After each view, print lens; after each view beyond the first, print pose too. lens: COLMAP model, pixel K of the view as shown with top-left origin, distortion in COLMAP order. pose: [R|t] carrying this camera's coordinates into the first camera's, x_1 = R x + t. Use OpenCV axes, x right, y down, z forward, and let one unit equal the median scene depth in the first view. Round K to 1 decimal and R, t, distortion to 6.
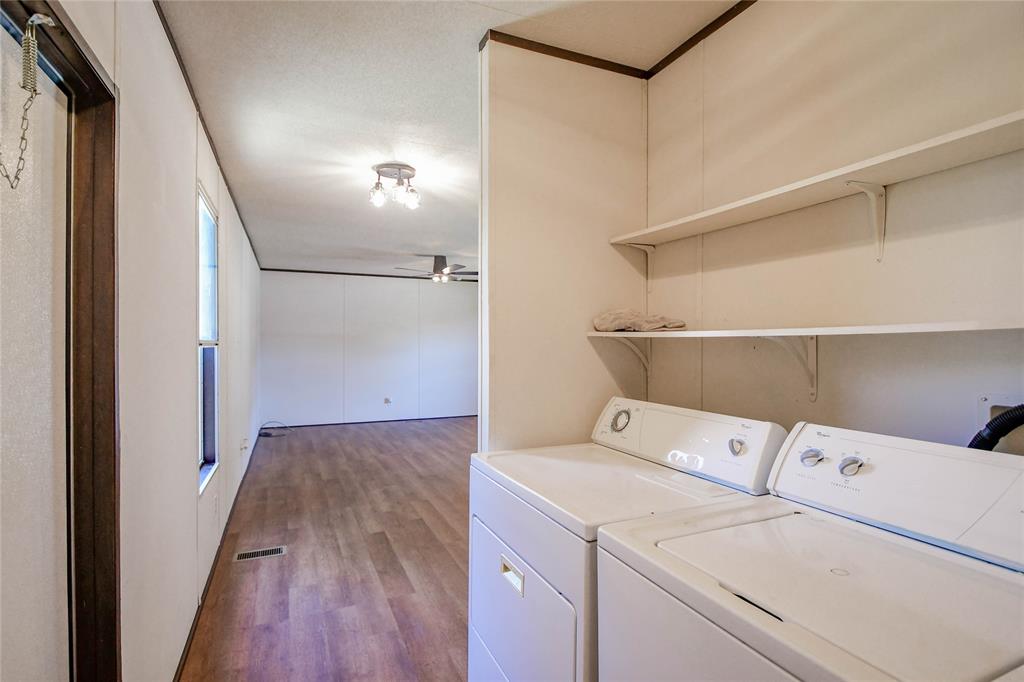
lens RADIAL K [[499.6, 0, 517.7], [0, 499.6, 340.4], [0, 0, 1]] dist [0.006044, -0.011031]
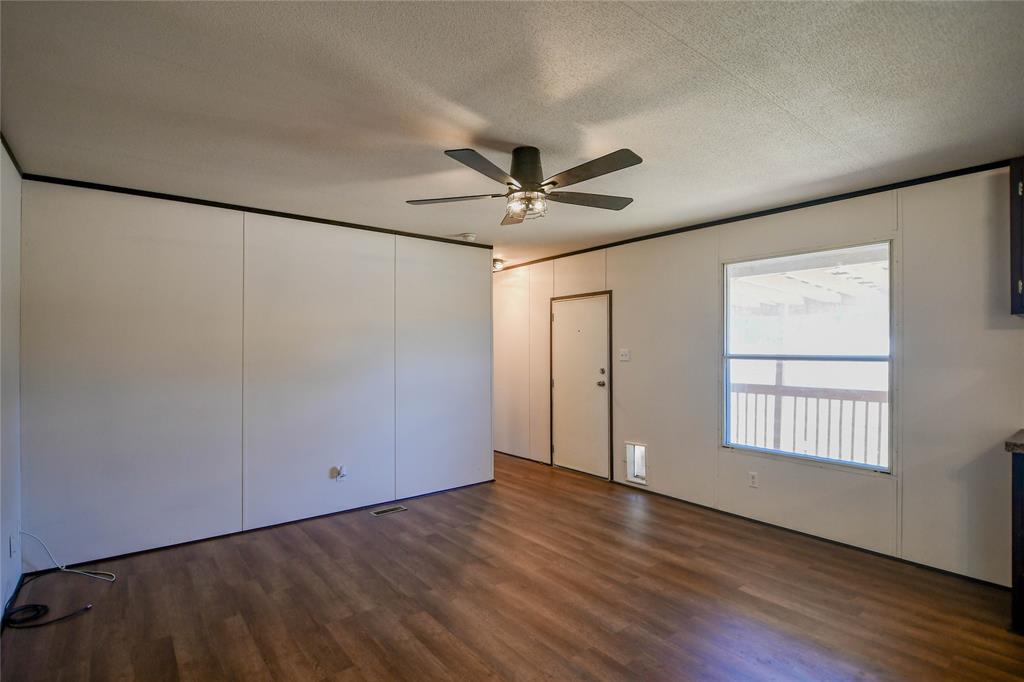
lens RADIAL K [[499.6, 0, 518.8], [0, 499.6, 345.8], [0, 0, 1]] dist [0.006044, -0.011031]
pose [[0.970135, -0.001921, 0.242557, -0.378594], [0.001604, 0.999998, 0.001501, -0.013016], [-0.242559, -0.001067, 0.970136, 0.871528]]
